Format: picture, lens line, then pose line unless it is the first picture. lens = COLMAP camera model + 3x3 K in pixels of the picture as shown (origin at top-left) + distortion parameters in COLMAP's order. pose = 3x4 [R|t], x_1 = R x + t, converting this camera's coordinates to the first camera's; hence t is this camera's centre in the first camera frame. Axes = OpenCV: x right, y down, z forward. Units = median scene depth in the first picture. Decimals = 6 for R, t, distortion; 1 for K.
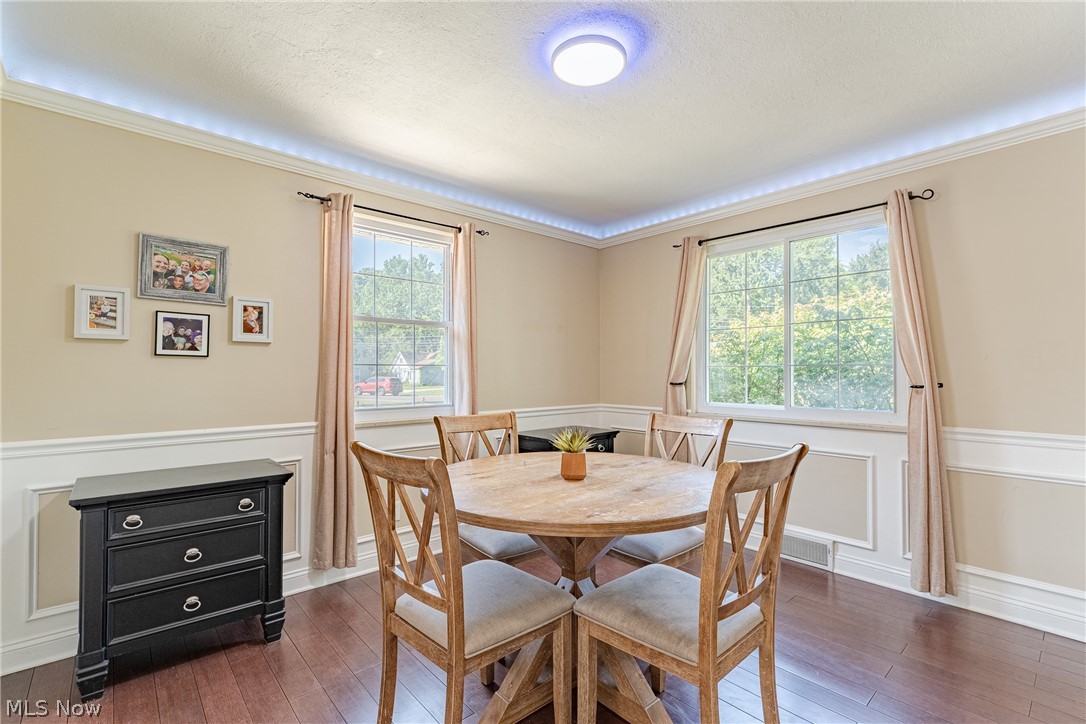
lens RADIAL K [[486.5, 0, 539.1], [0, 486.5, 369.6], [0, 0, 1]] dist [-0.000706, -0.000346]
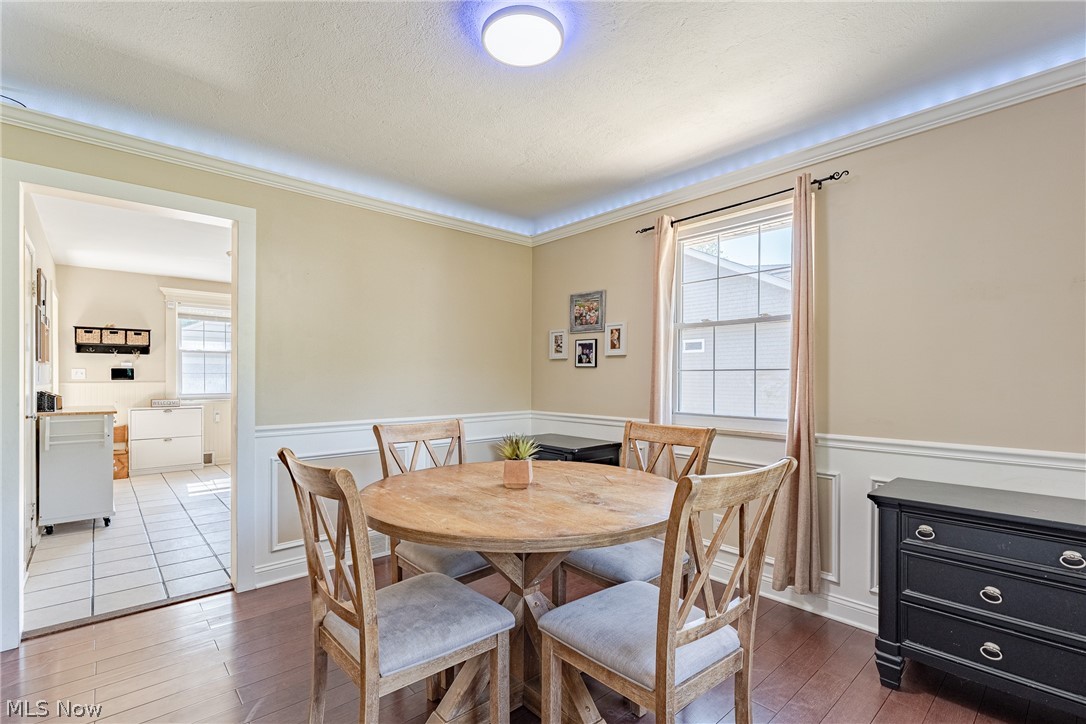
lens RADIAL K [[486.5, 0, 485.0], [0, 486.5, 381.1], [0, 0, 1]] dist [-0.000706, -0.000346]
pose [[-0.054229, 0.007031, -0.998504, 0.816479], [0.001292, 0.999975, 0.006971, 0.005310], [0.998528, -0.000912, -0.054237, 0.736136]]
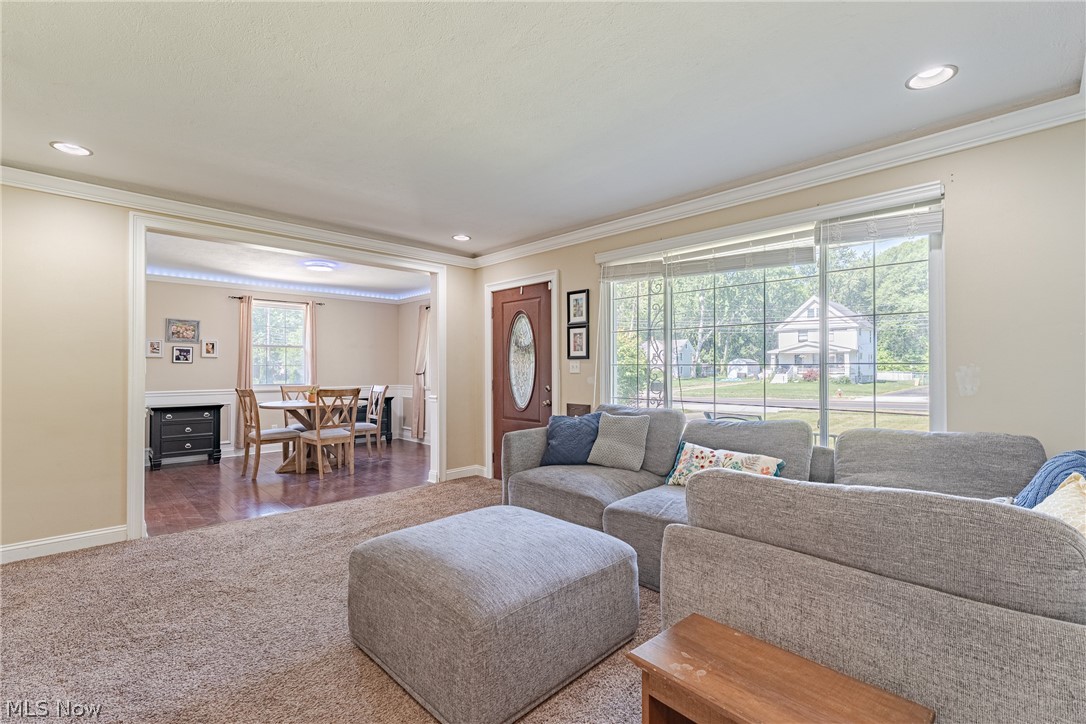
lens RADIAL K [[486.5, 0, 543.1], [0, 486.5, 367.4], [0, 0, 1]] dist [-0.000706, -0.000346]
pose [[0.999026, -0.004139, 0.043935, 1.105116], [0.004054, 0.999990, 0.002021, 0.000342], [-0.043943, -0.001841, 0.999032, -1.721219]]
